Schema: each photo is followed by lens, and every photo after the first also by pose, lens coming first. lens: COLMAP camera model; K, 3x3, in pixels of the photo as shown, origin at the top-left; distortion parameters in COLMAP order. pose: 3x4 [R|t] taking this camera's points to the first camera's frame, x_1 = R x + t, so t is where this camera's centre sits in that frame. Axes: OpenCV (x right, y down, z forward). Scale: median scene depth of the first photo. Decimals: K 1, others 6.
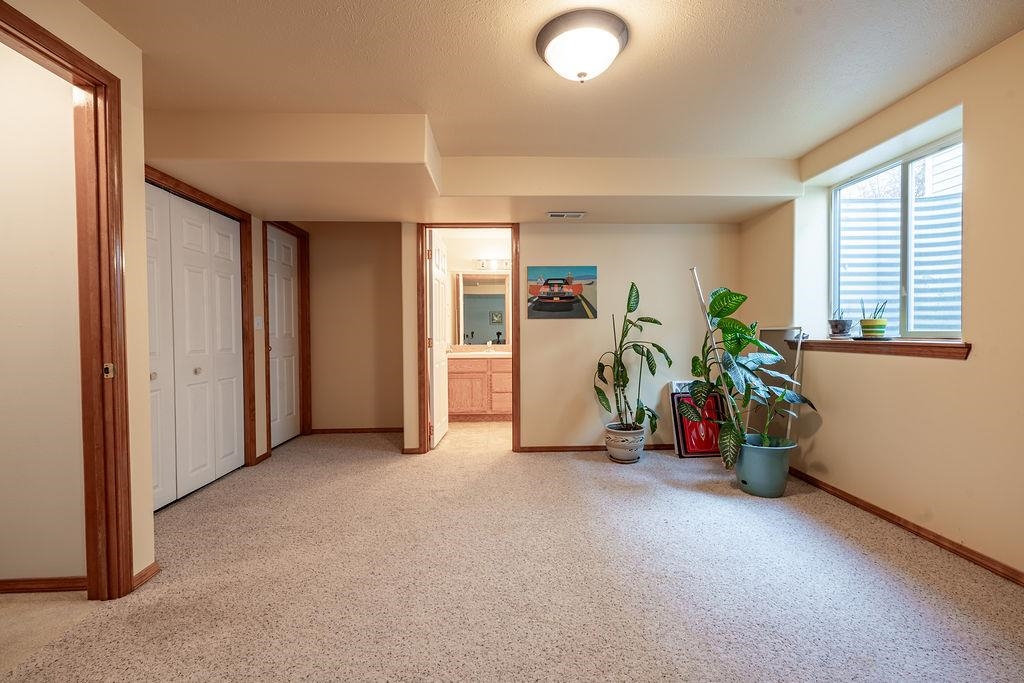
lens RADIAL K [[446.6, 0, 508.3], [0, 446.6, 337.5], [0, 0, 1]] dist [-0.004407, 0.001265]
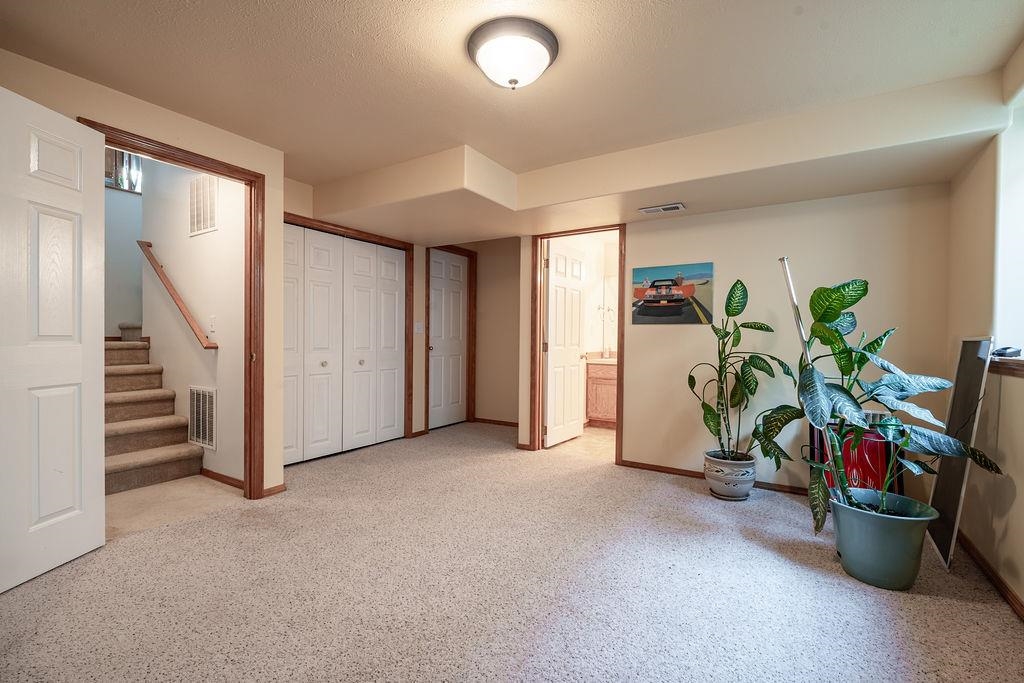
lens RADIAL K [[446.6, 0, 514.5], [0, 446.6, 338.8], [0, 0, 1]] dist [-0.004407, 0.001265]
pose [[0.828366, 0.017446, -0.559915, 0.378877], [-0.022332, 0.999749, -0.001889, -0.004343], [0.559741, 0.014069, 0.828548, 0.091026]]
